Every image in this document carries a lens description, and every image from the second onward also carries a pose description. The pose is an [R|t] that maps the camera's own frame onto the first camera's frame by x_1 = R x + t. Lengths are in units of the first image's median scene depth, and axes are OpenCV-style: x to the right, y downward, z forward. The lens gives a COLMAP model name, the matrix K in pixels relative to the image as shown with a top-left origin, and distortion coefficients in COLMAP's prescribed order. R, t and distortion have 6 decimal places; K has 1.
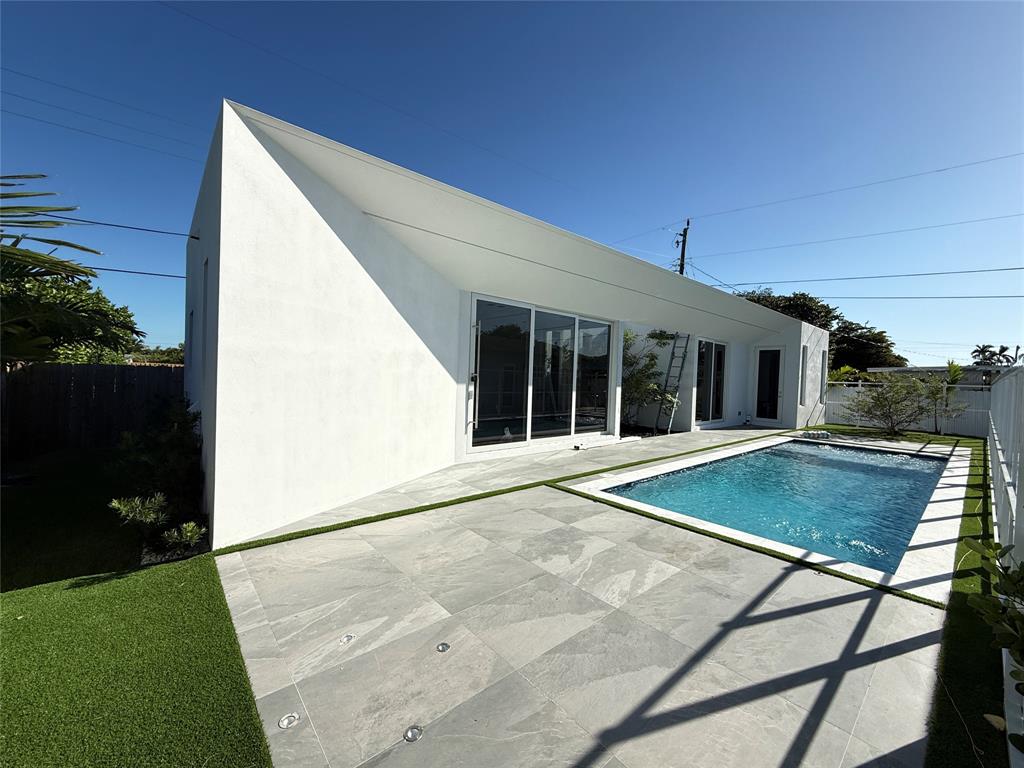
lens RADIAL K [[406.3, 0, 508.0], [0, 406.3, 383.3], [0, 0, 1]] dist [-0.001523, -0.000314]
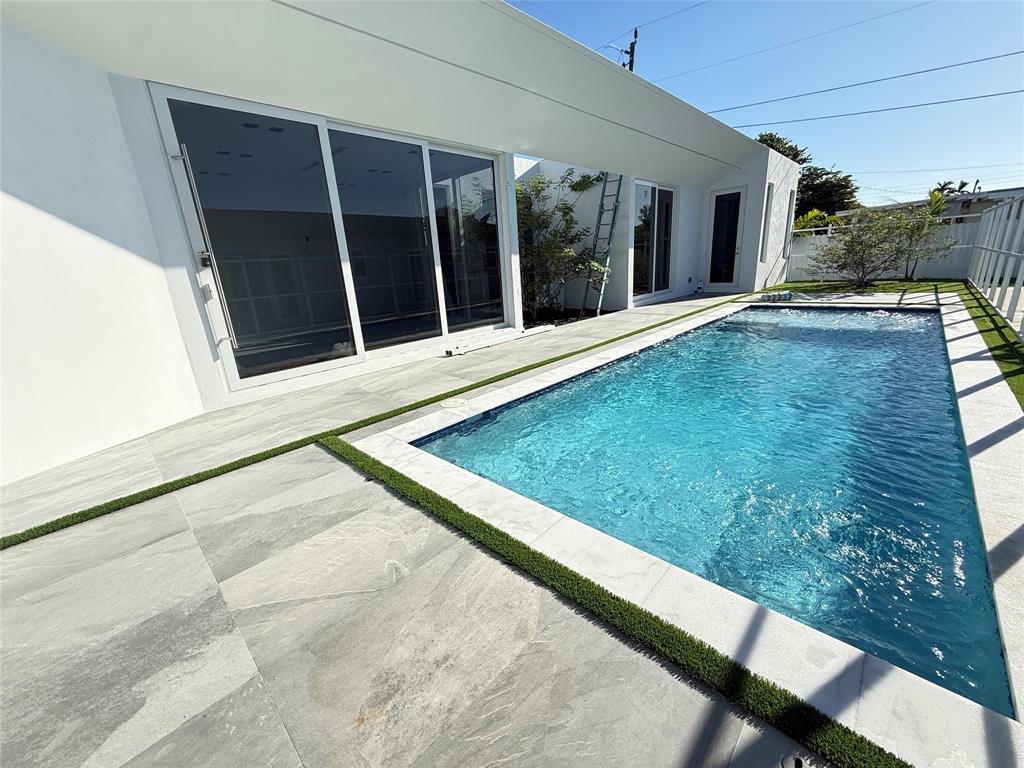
lens RADIAL K [[406.3, 0, 511.3], [0, 406.3, 384.0], [0, 0, 1]] dist [-0.001523, -0.000314]
pose [[0.990507, -0.121252, 0.064766, 0.178017], [0.099911, 0.958602, 0.266646, 0.027957], [-0.094416, -0.257644, 0.961616, 0.250194]]
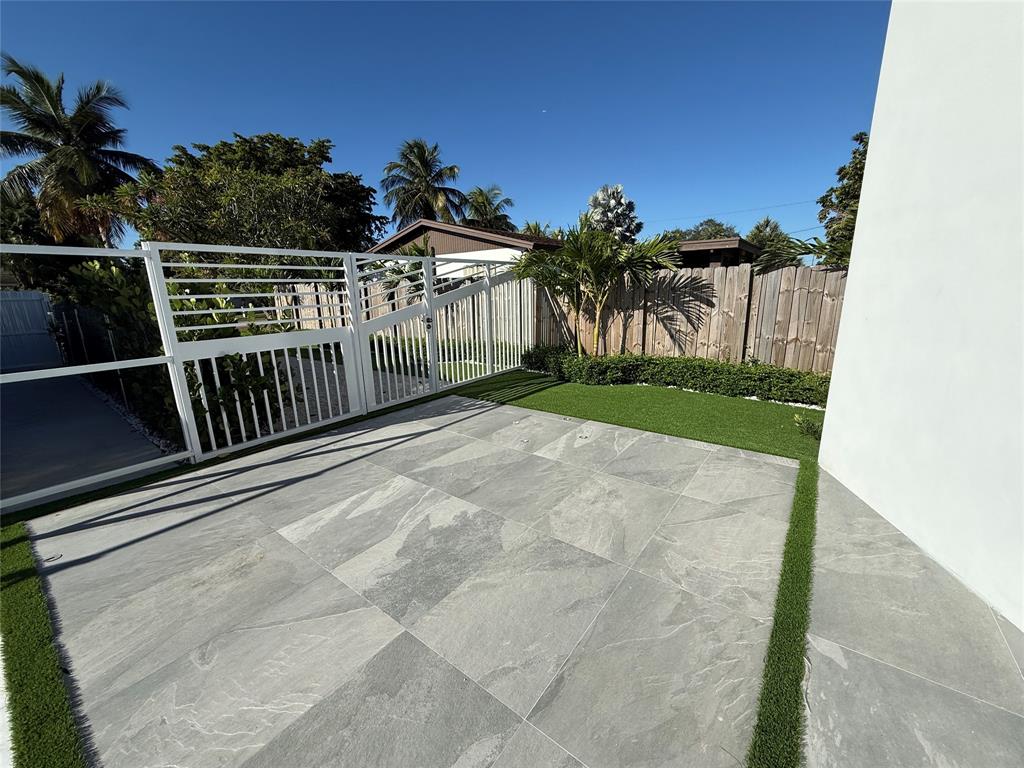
lens RADIAL K [[406.3, 0, 514.0], [0, 406.3, 386.2], [0, 0, 1]] dist [-0.001523, -0.000314]
pose [[-0.977123, 0.039015, -0.209066, 0.047506], [-0.014332, 0.968714, 0.247764, 0.005716], [0.212192, 0.245092, -0.945994, 0.537842]]
